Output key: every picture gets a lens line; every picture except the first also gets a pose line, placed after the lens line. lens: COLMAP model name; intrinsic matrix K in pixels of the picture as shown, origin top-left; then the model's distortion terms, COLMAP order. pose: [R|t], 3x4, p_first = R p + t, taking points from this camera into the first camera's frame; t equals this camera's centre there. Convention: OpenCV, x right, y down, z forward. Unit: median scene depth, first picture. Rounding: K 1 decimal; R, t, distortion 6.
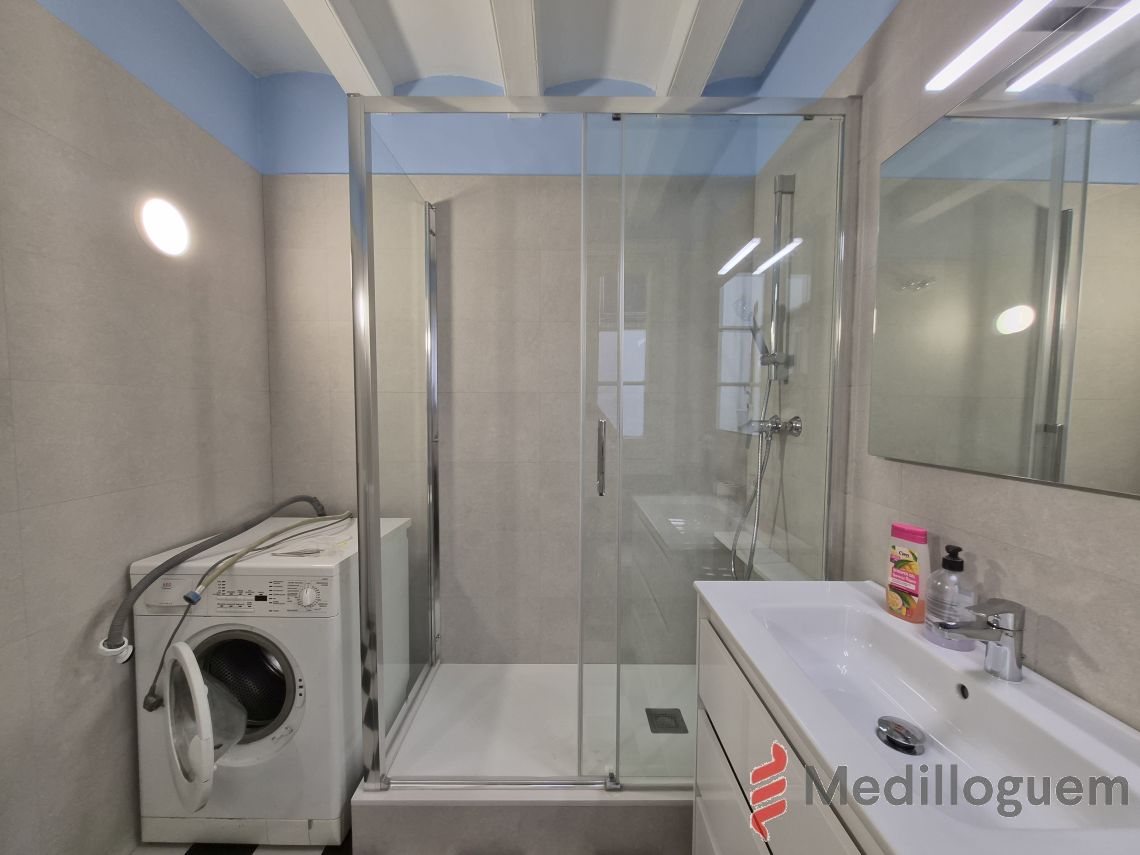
lens RADIAL K [[449.7, 0, 573.0], [0, 449.7, 436.3], [0, 0, 1]] dist [-0.000007, -0.000227]
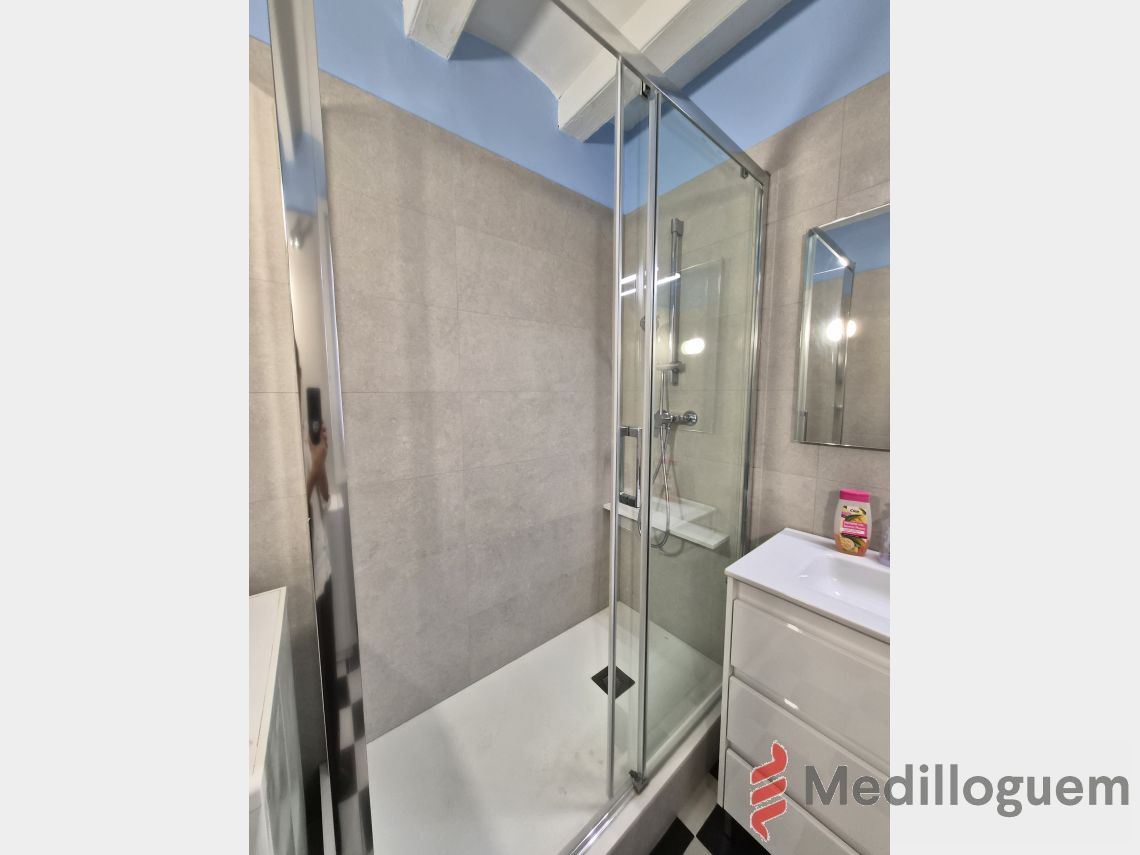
lens RADIAL K [[335.5, 0, 563.4], [0, 335.5, 425.5], [0, 0, 1]] dist [-0.000338, -0.000073]
pose [[0.790458, -0.069366, 0.608576, -0.524514], [0.048132, 0.997529, 0.051182, -0.091789], [-0.610622, -0.011165, 0.791843, 0.590714]]
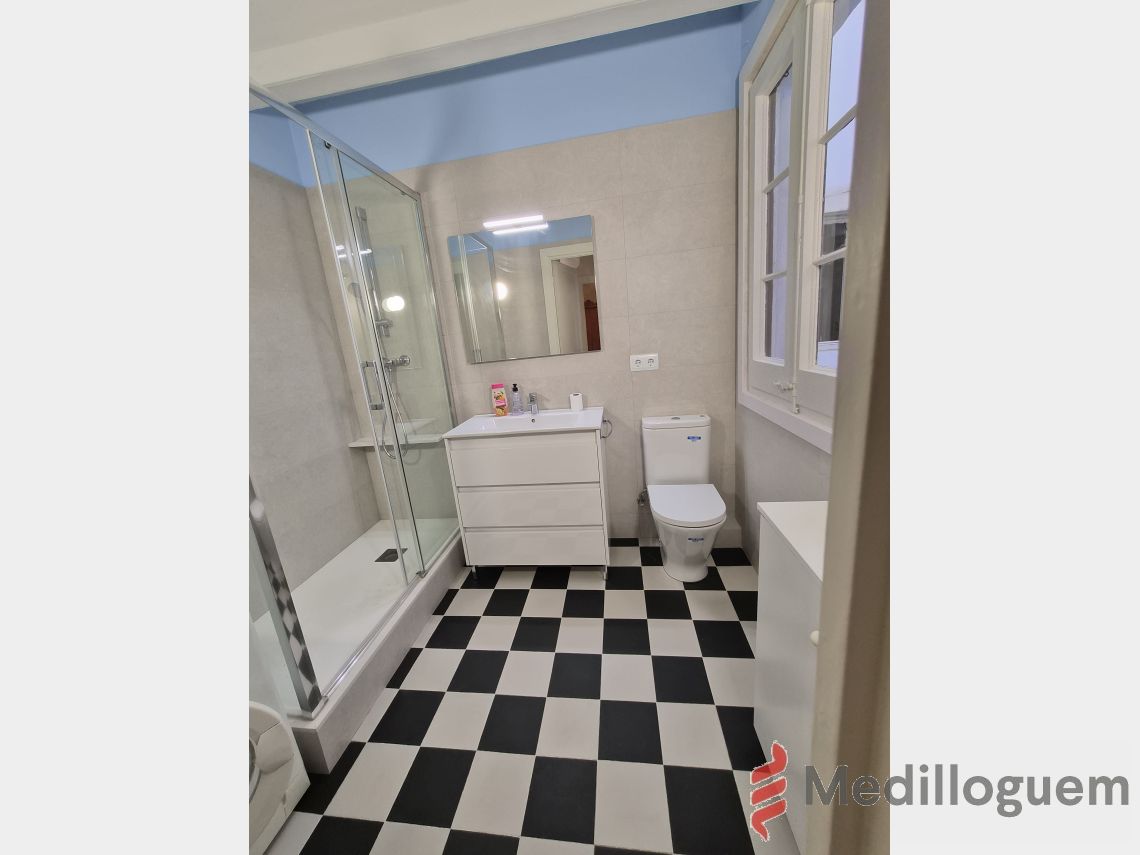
lens RADIAL K [[381.6, 0, 566.4], [0, 381.6, 428.4], [0, 0, 1]] dist [0.002735, 0.000054]
pose [[0.146735, -0.252771, 0.956335, -1.271211], [0.159392, 0.960207, 0.229338, -0.008682], [-0.976250, 0.118780, 0.181185, 0.142953]]
